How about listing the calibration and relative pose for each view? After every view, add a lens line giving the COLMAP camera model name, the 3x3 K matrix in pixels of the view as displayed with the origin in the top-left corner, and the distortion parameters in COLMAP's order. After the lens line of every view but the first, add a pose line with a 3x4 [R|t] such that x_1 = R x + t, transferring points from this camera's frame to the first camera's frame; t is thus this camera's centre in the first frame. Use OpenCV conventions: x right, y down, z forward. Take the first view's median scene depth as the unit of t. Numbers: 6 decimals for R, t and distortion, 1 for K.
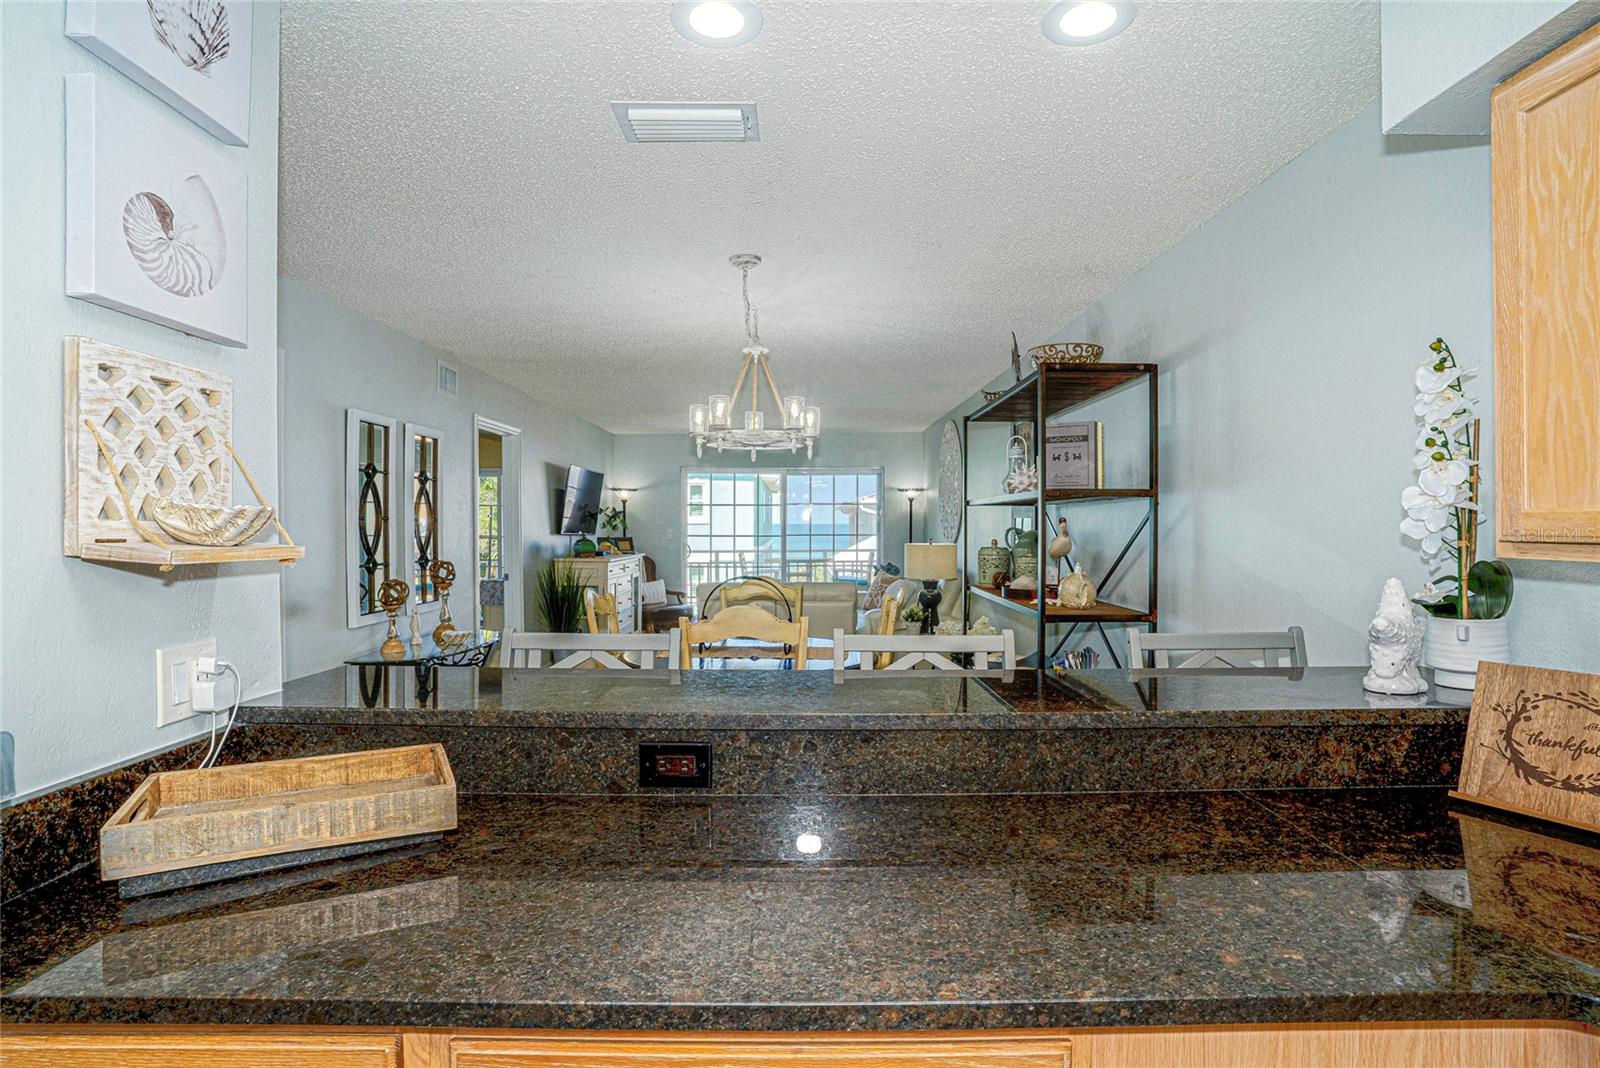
lens RADIAL K [[847.3, 0, 843.7], [0, 847.3, 515.1], [0, 0, 1]] dist [-0.035415, 0.000907]
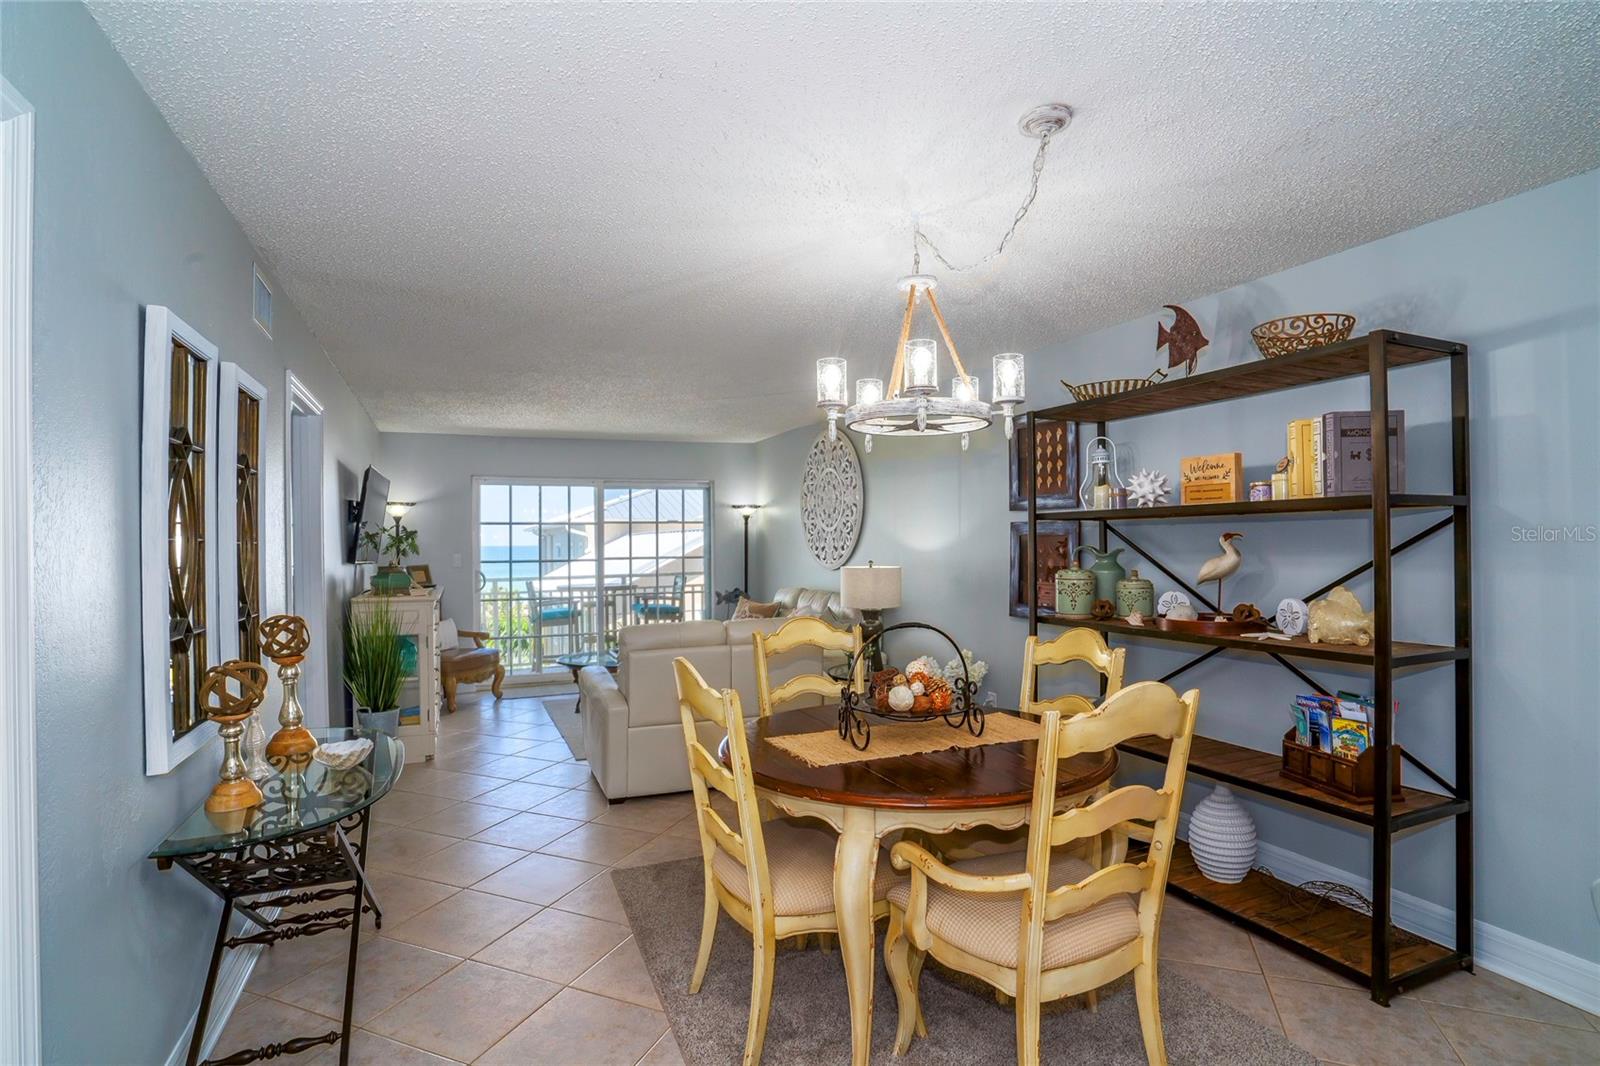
lens RADIAL K [[771.8, 0, 825.9], [0, 771.8, 533.6], [0, 0, 1]] dist [0.002003, 0.001246]
pose [[0.915064, -0.004814, 0.403281, -0.981785], [0.006379, 0.999976, -0.002537, 0.009546], [-0.403259, 0.004894, 0.915073, 1.070837]]
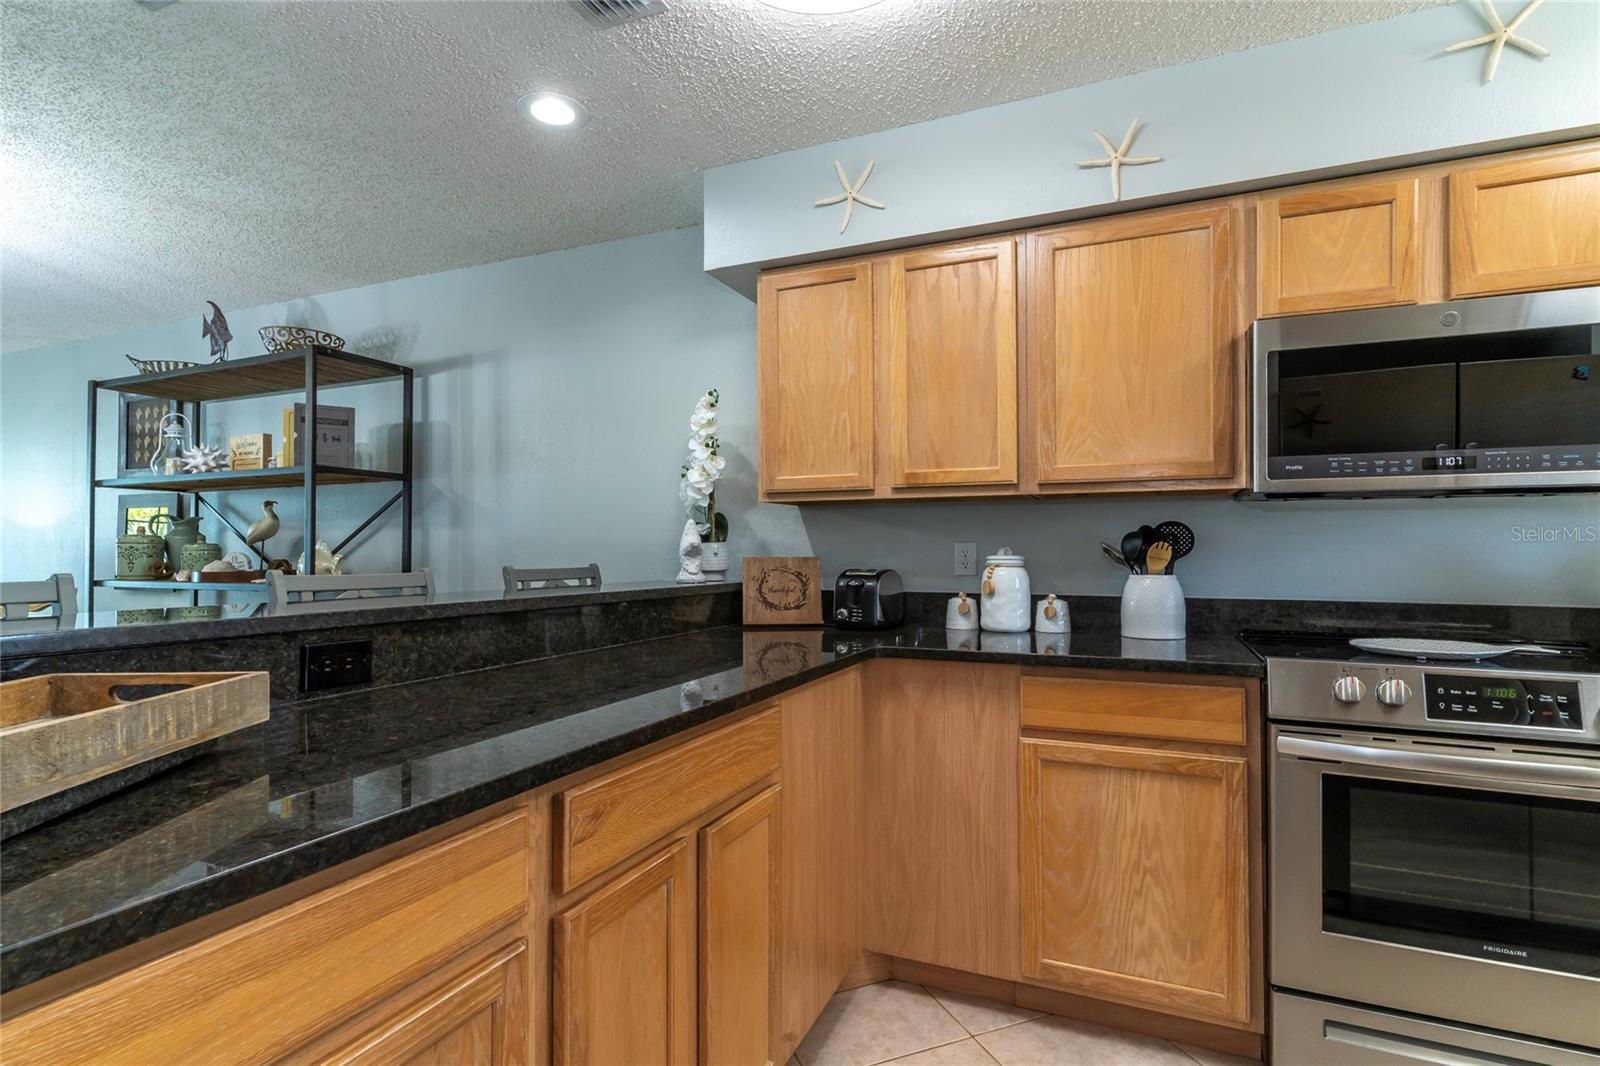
lens RADIAL K [[771.8, 0, 799.3], [0, 771.8, 538.9], [0, 0, 1]] dist [0.002003, 0.001246]
pose [[0.419658, 0.017085, 0.907521, -0.726972], [-0.005787, 0.999853, -0.016147, 0.140584], [-0.907664, 0.001524, 0.419695, 0.097198]]
